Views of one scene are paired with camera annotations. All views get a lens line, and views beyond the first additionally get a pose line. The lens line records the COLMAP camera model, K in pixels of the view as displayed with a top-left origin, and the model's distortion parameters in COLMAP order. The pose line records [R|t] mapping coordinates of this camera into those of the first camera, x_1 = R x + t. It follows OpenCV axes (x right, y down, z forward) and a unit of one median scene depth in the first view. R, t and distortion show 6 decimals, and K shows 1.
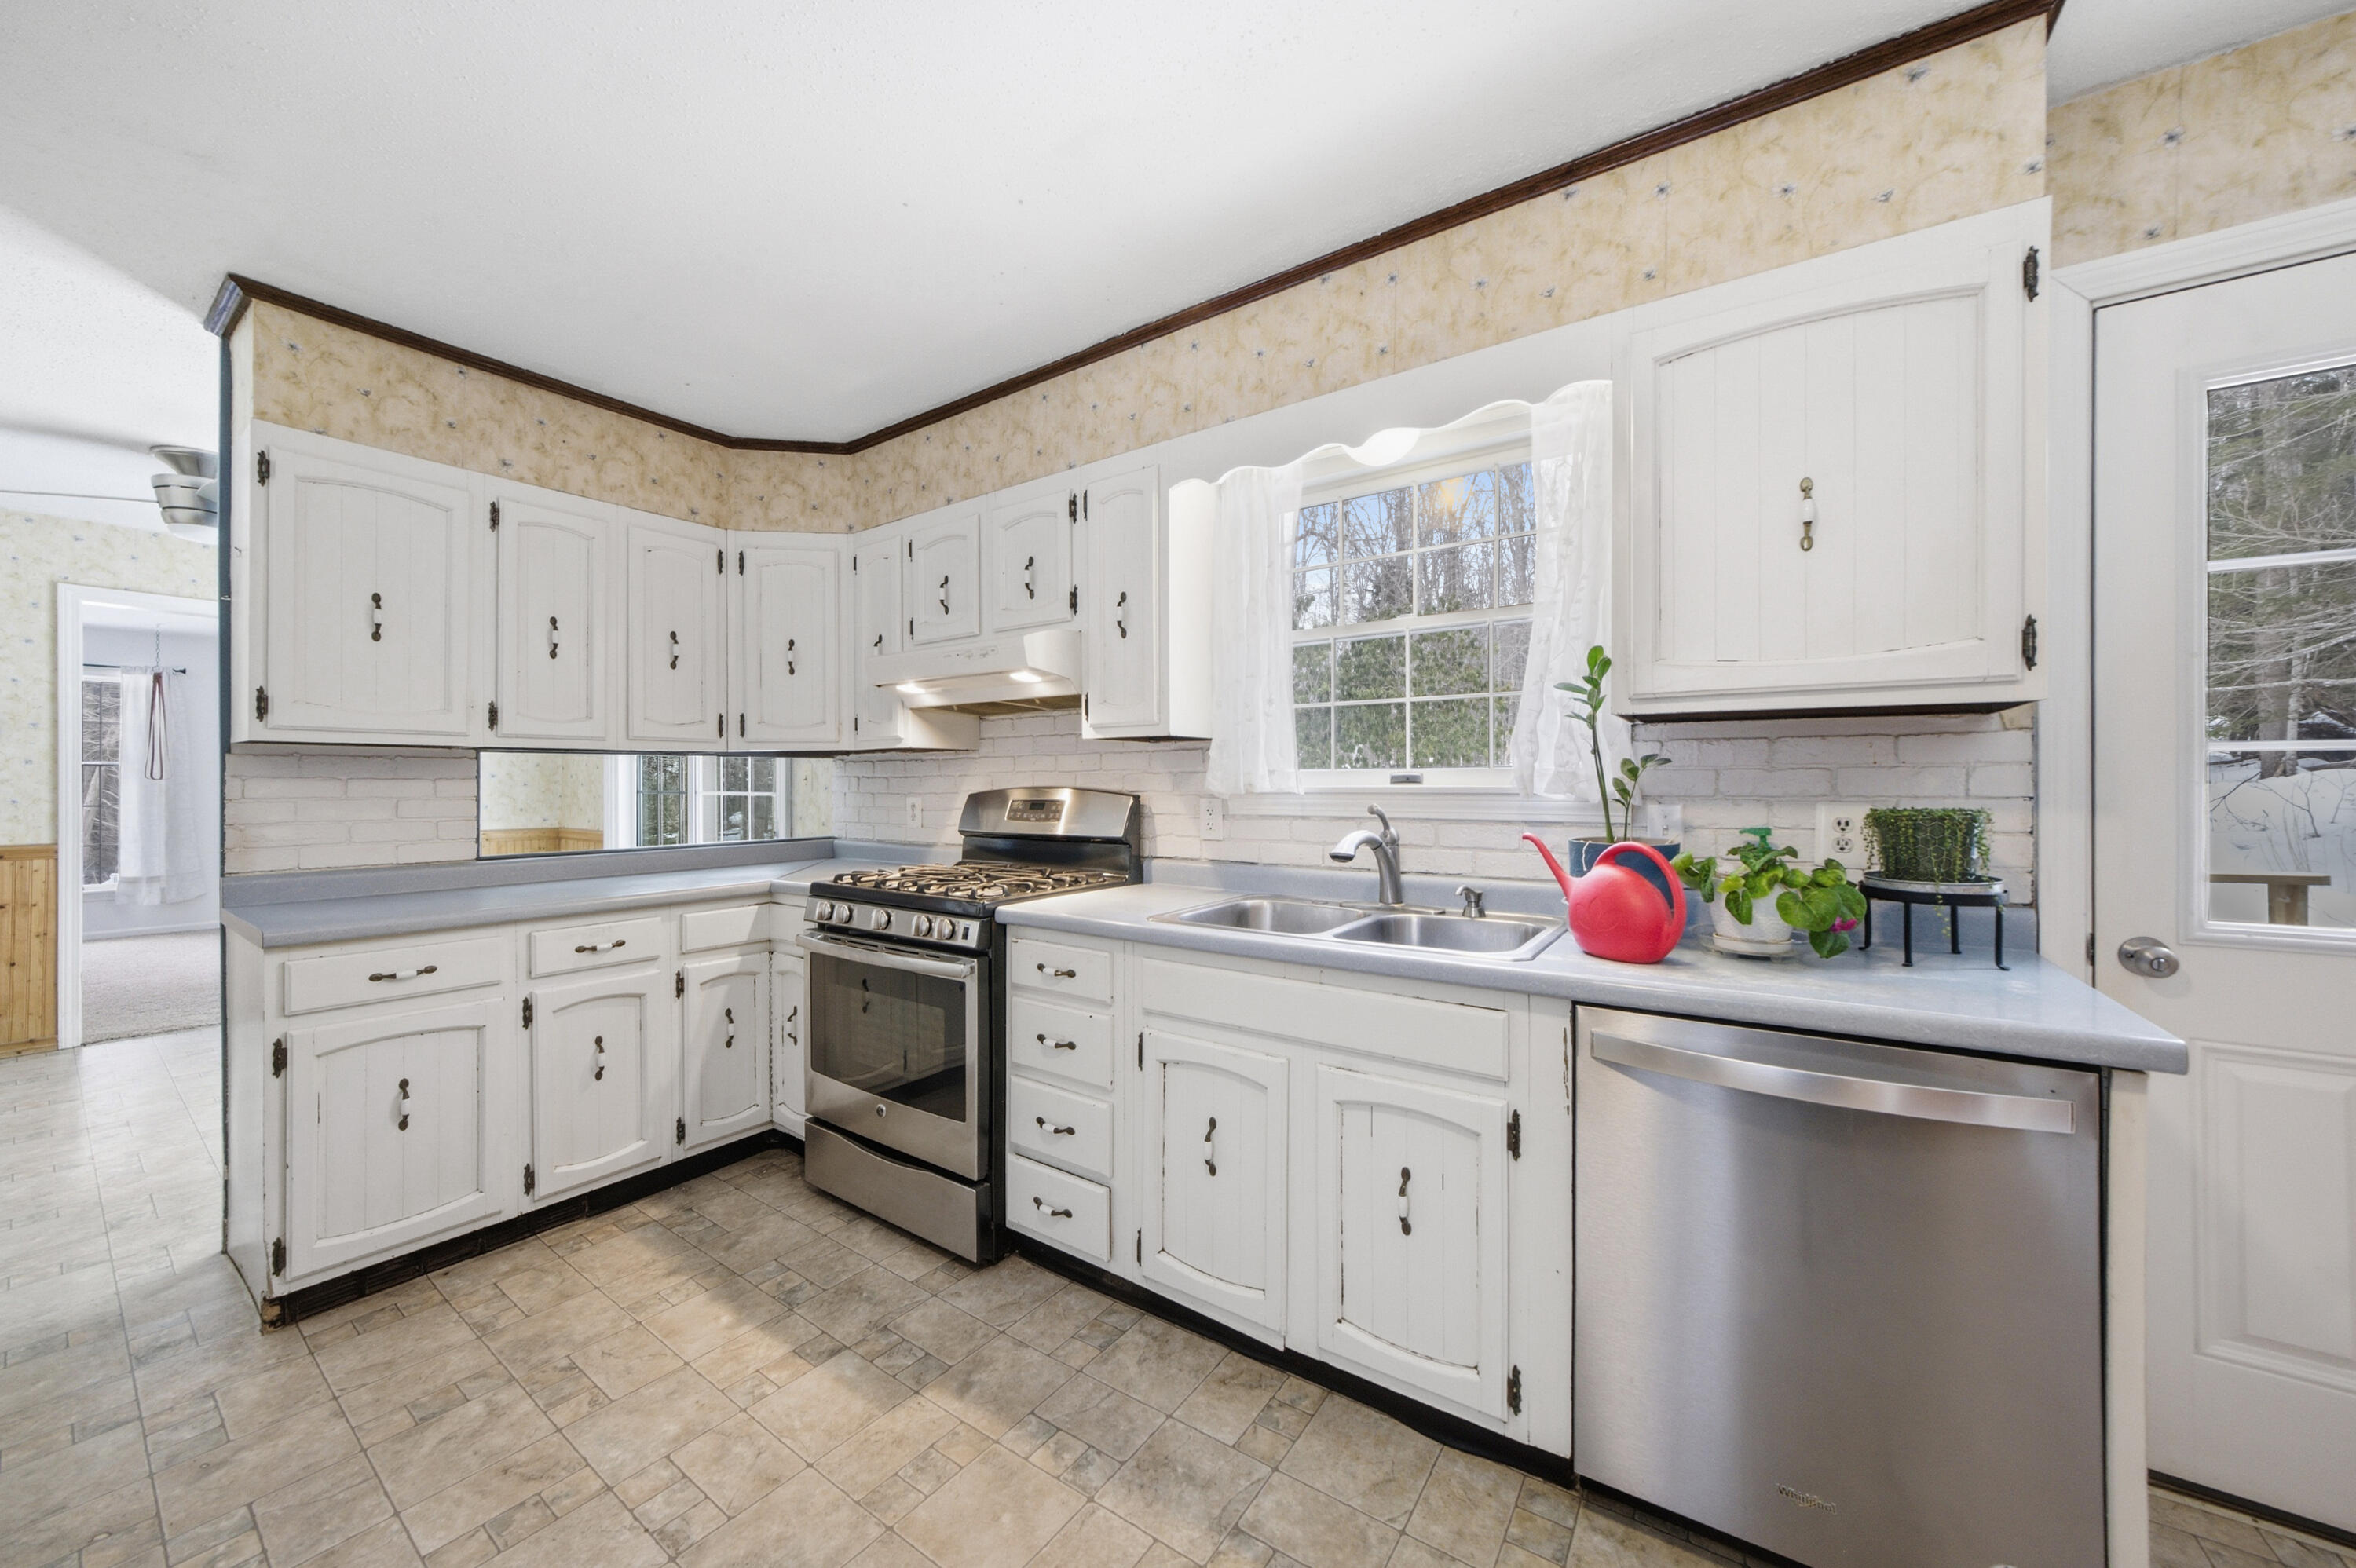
lens RADIAL K [[871.6, 0, 1178.0], [0, 871.6, 784.0], [0, 0, 1]] dist [0.001992, 0.000484]
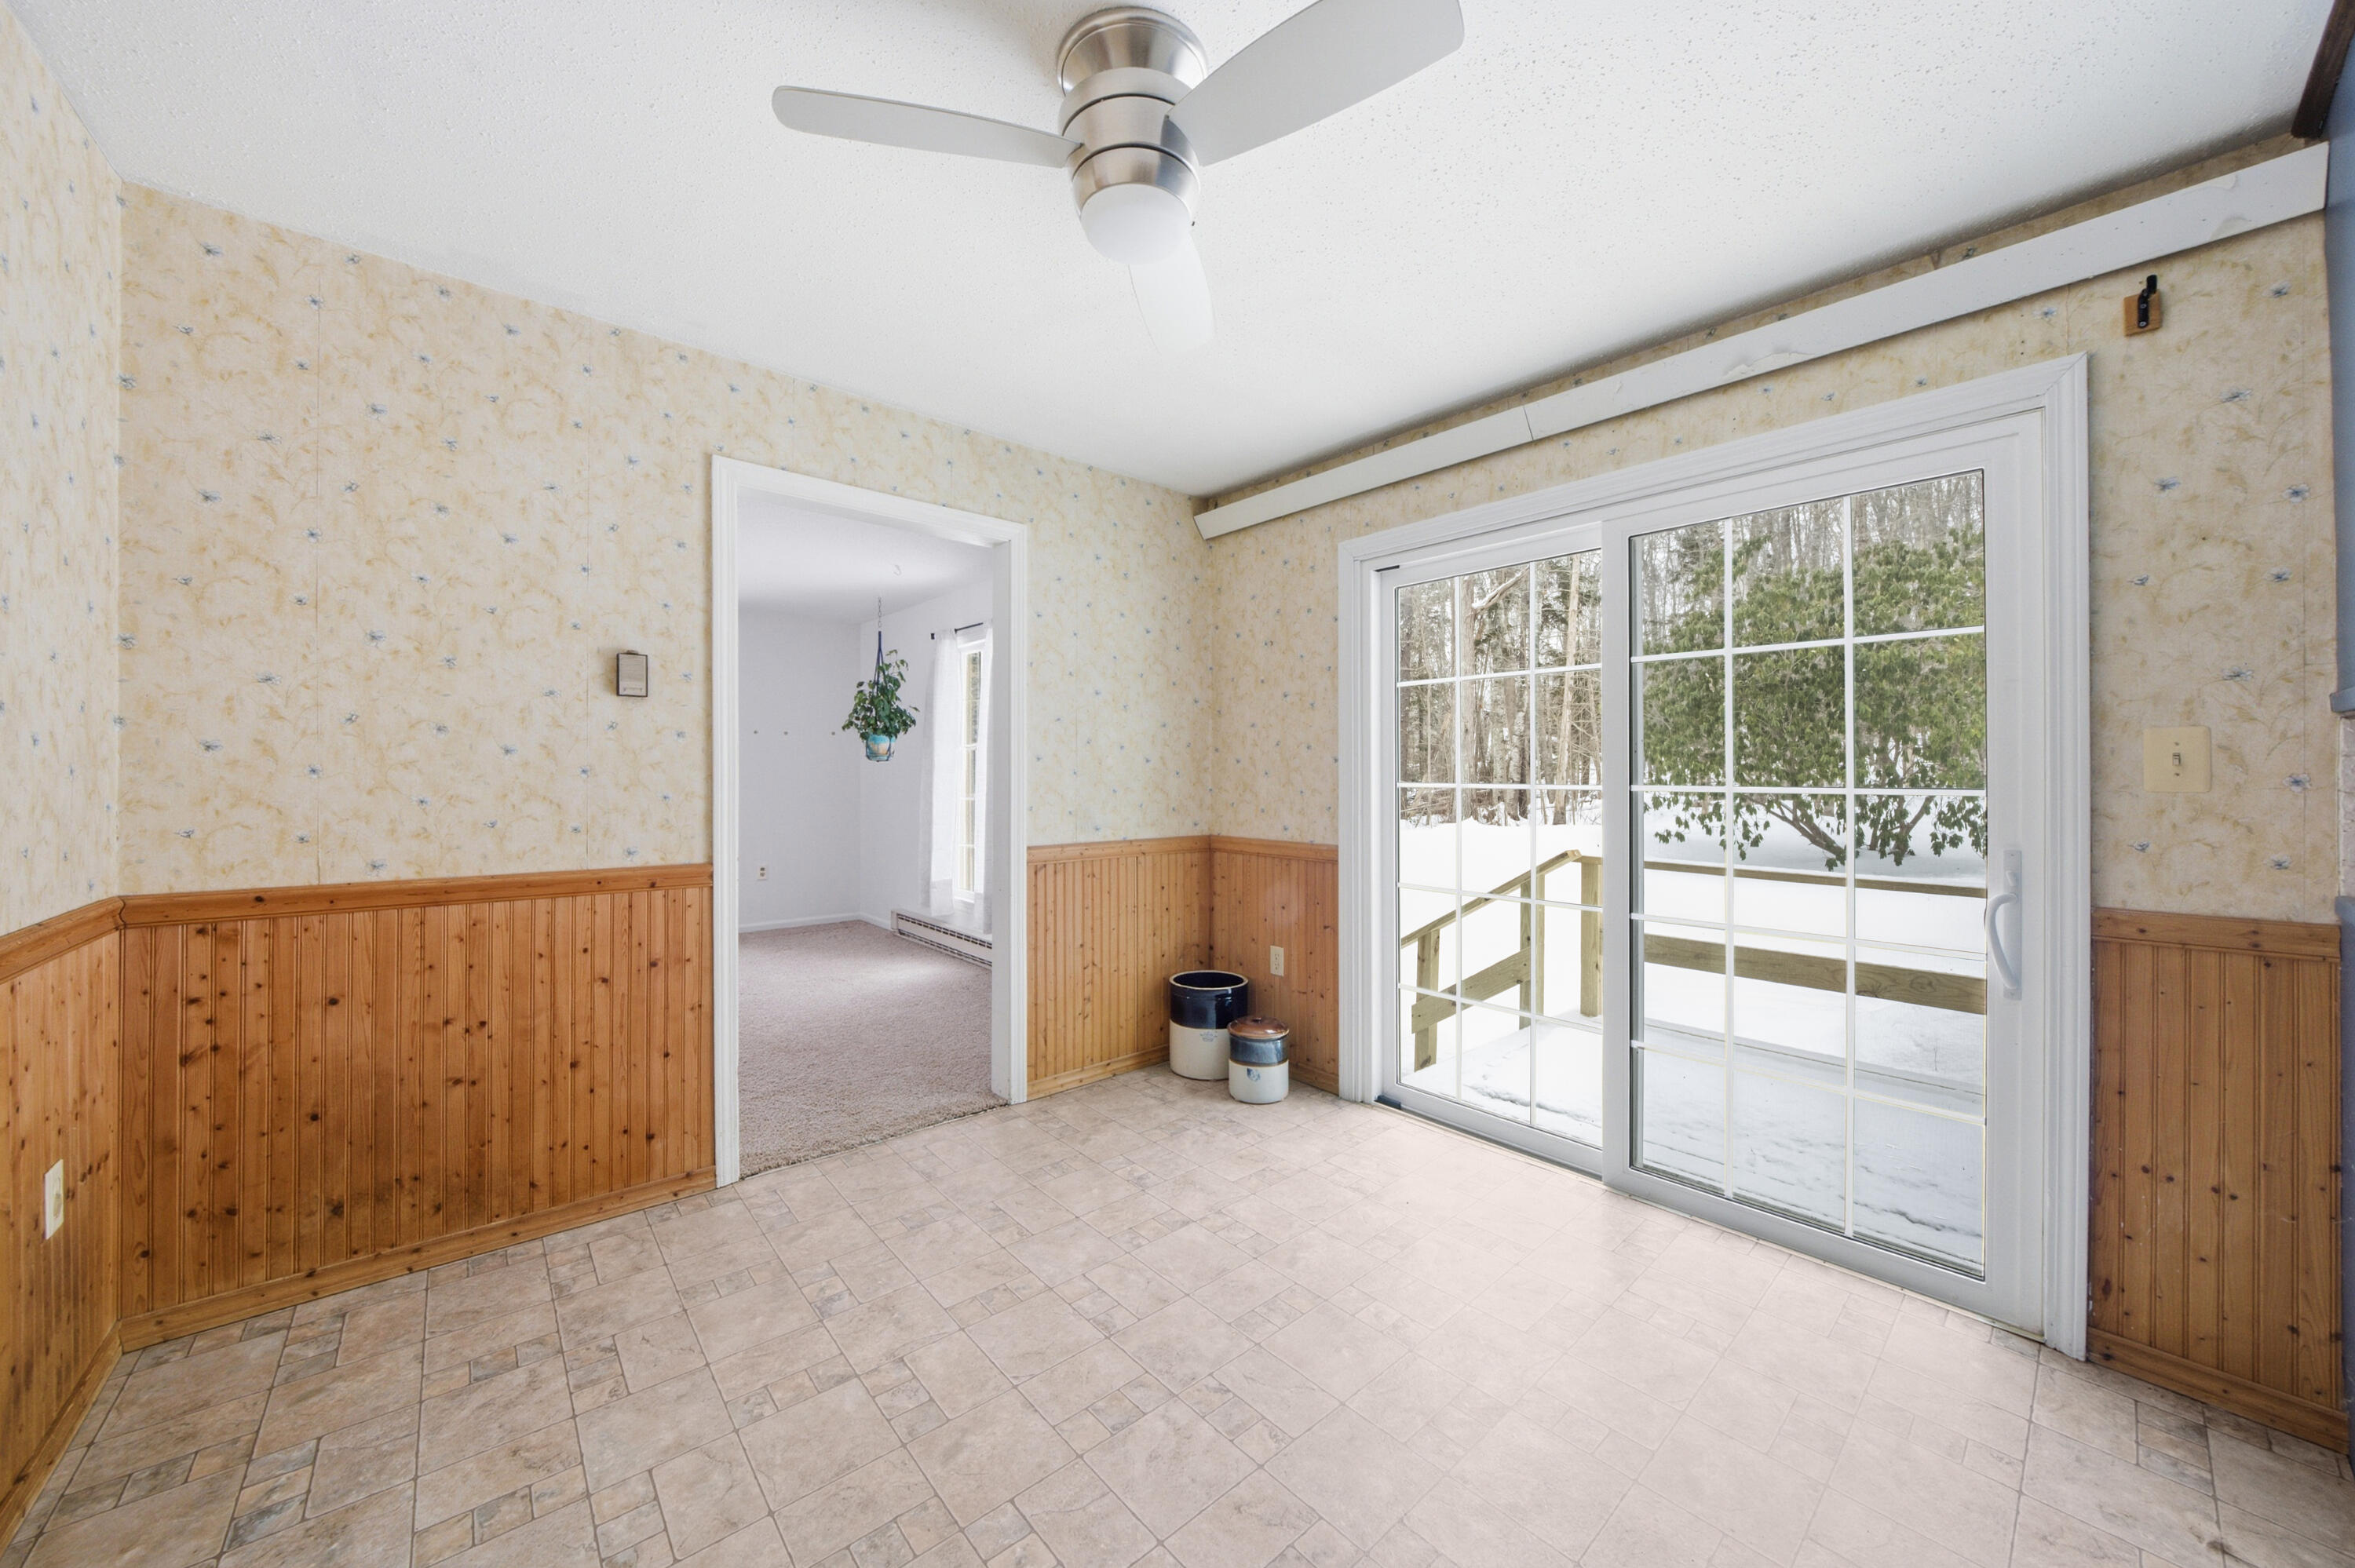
lens RADIAL K [[871.2, 0, 1177.5], [0, 871.2, 784.0], [0, 0, 1]] dist [0.001992, 0.000484]
pose [[0.971675, 0.013044, -0.235963, 0.174324], [-0.011914, 0.999910, 0.006216, 0.006628], [0.236022, -0.003228, 0.971742, 0.192809]]
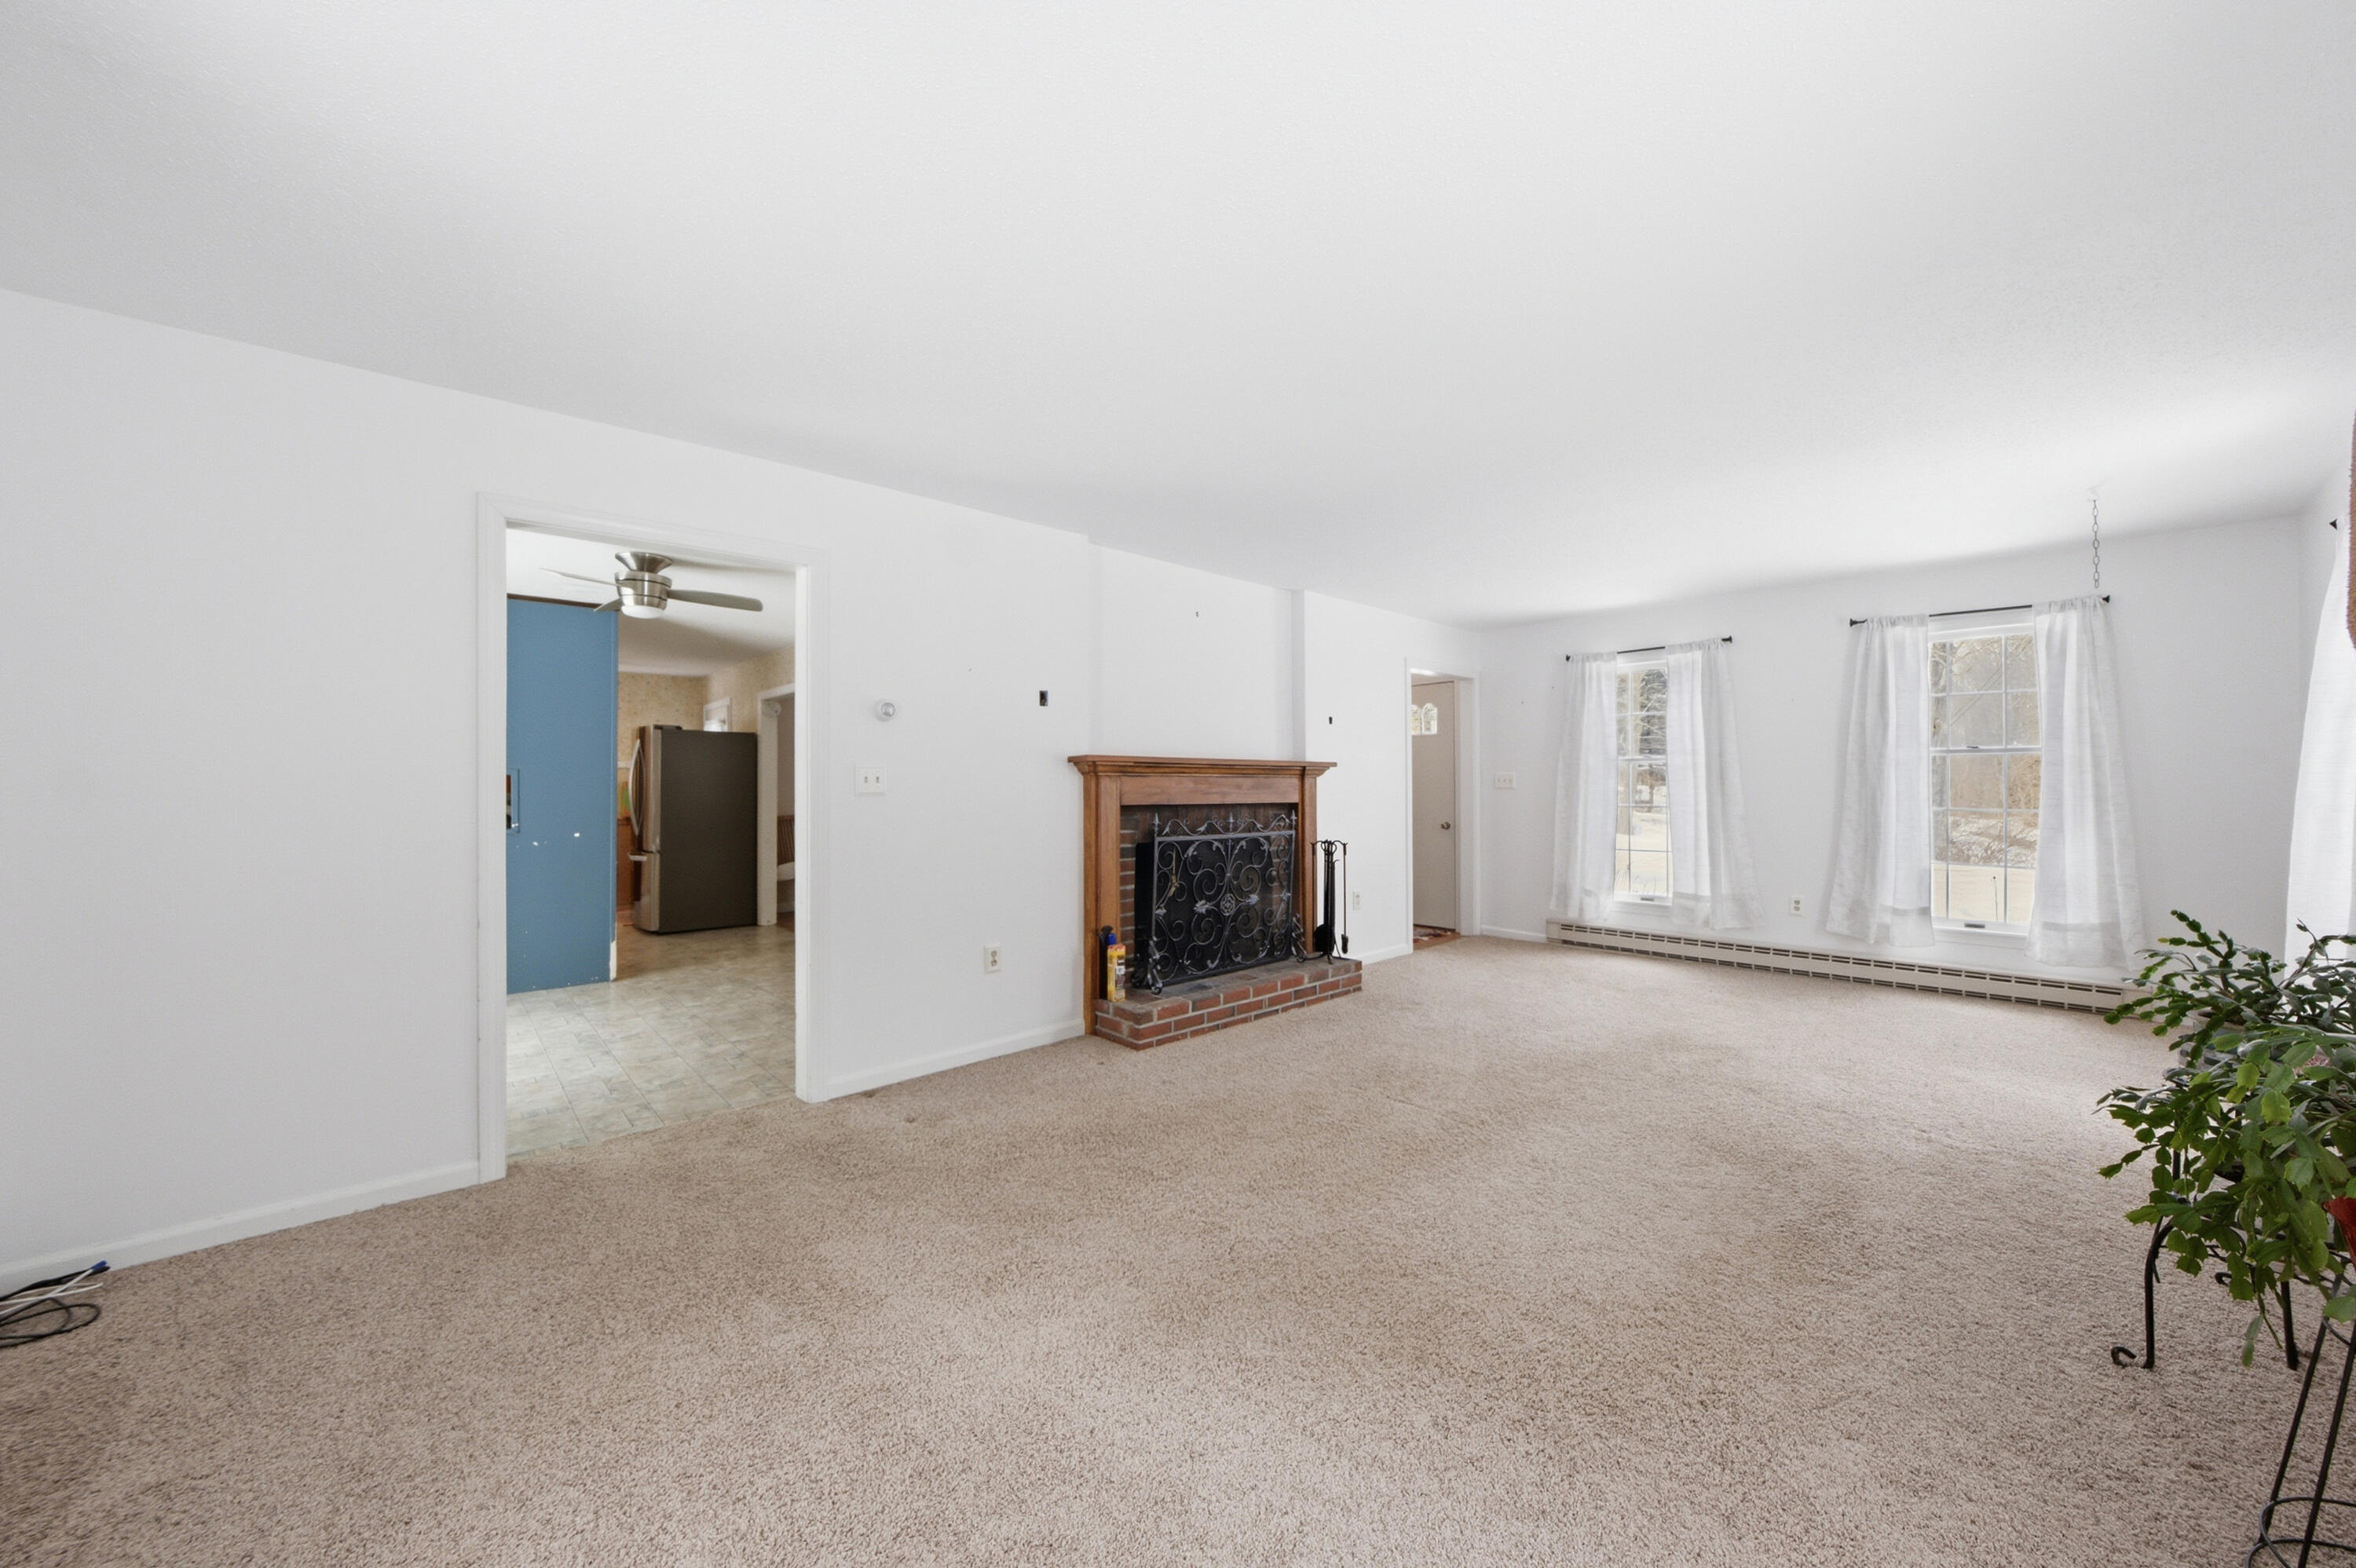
lens RADIAL K [[871.6, 0, 1178.0], [0, 871.6, 784.0], [0, 0, 1]] dist [0.001992, 0.000484]
pose [[-0.976870, 0.003868, 0.213801, -2.501334], [0.002317, 0.999969, -0.007503, 0.001119], [-0.213823, -0.006834, -0.976848, 2.809545]]
